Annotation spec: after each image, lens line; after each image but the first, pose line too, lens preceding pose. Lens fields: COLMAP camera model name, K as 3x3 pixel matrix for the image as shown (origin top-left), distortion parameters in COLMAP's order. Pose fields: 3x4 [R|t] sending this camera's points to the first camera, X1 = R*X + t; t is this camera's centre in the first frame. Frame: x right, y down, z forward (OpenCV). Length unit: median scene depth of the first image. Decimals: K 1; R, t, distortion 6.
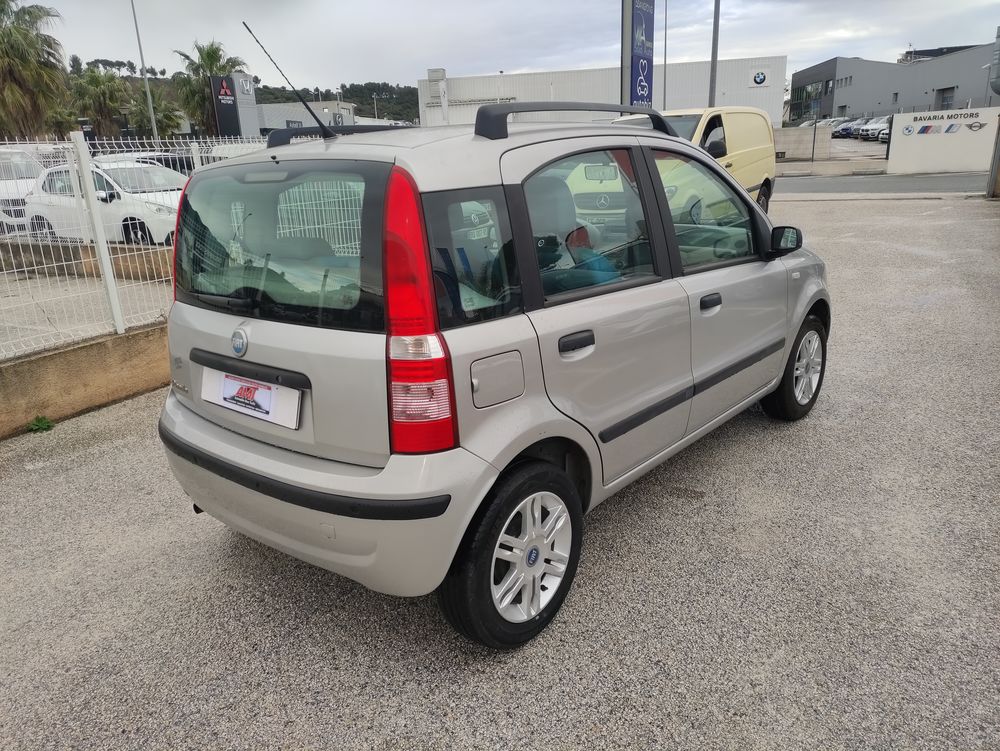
lens RADIAL K [[719.3, 0, 500.0], [0, 719.3, 375.5], [0, 0, 1]] dist [0.075947, -0.067603]
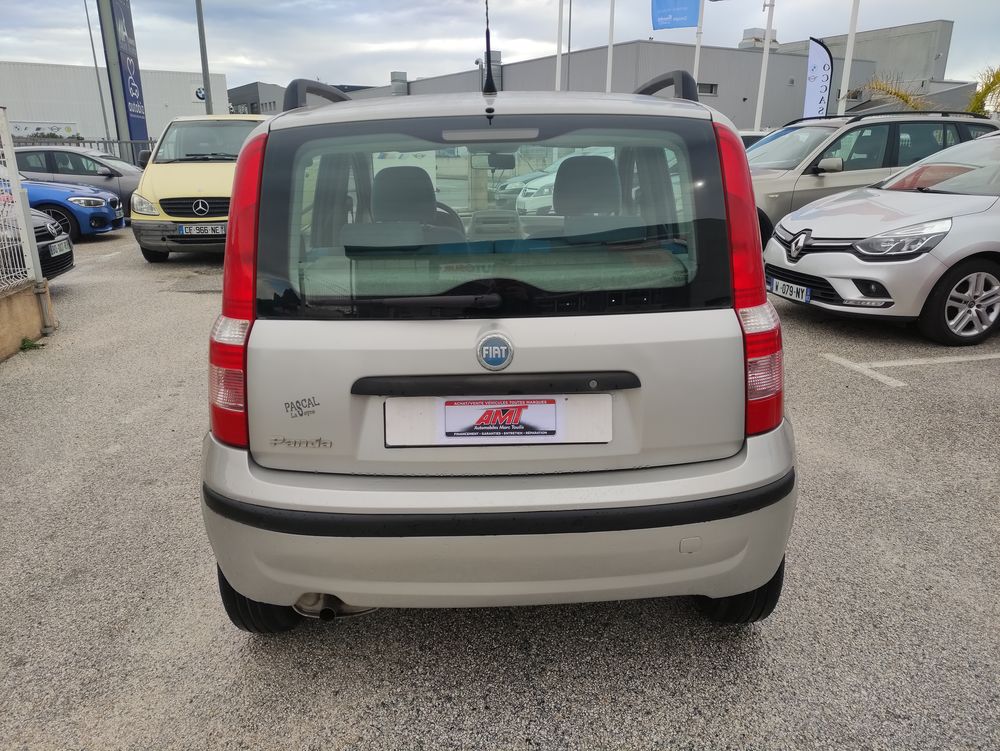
lens RADIAL K [[719.3, 0, 500.0], [0, 719.3, 375.5], [0, 0, 1]] dist [0.075947, -0.067603]
pose [[0.760748, -0.151179, 0.631196, -0.811078], [0.165452, 0.985537, 0.036638, -0.046058], [-0.627606, 0.076560, 0.774758, 0.403549]]
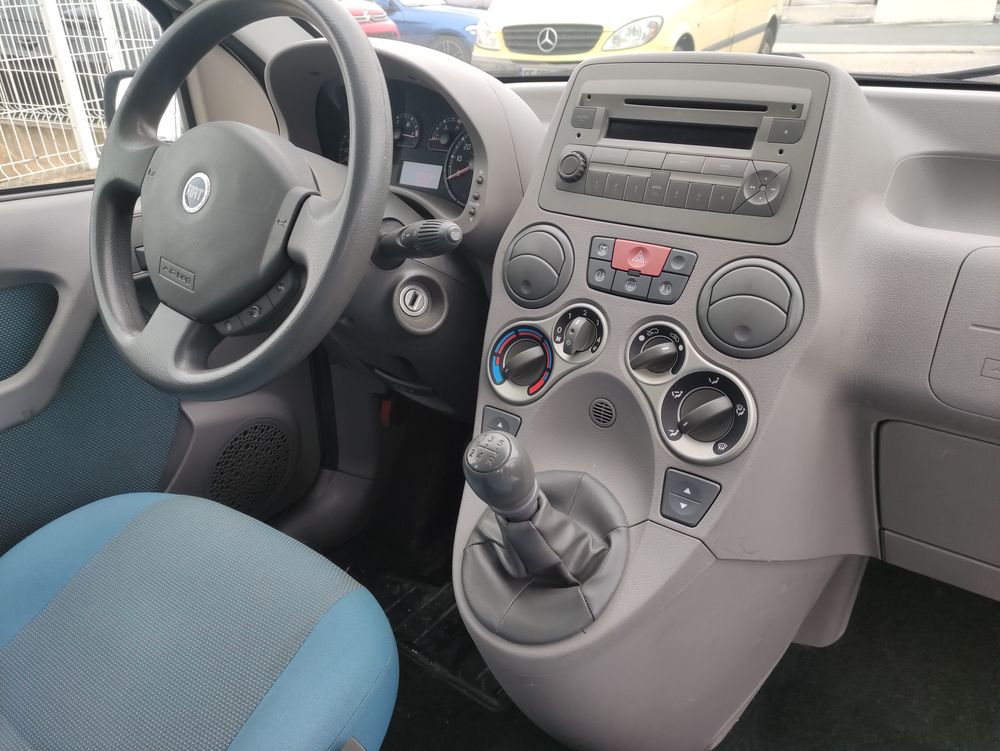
lens RADIAL K [[728.0, 0, 491.0], [0, 728.0, 375.4], [0, 0, 1]] dist [0.069215, -0.073693]
pose [[0.997551, -0.014328, 0.068464, 0.190625], [0.001965, 0.984150, 0.177325, -0.287651], [-0.069920, -0.176756, 0.981768, 1.375811]]
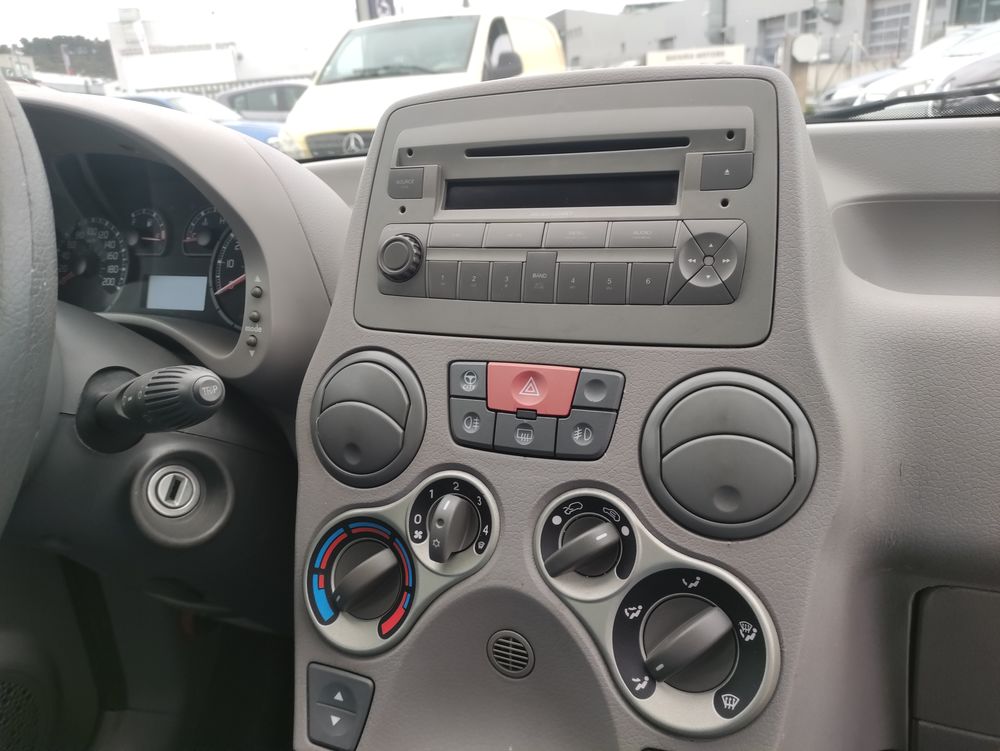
lens RADIAL K [[728.0, 0, 491.0], [0, 728.0, 375.4], [0, 0, 1]] dist [0.069215, -0.073693]
pose [[0.950273, -0.132934, 0.281620, 0.209980], [0.120187, 0.990804, 0.062146, -0.296865], [-0.287291, -0.025209, 0.957511, 1.490703]]
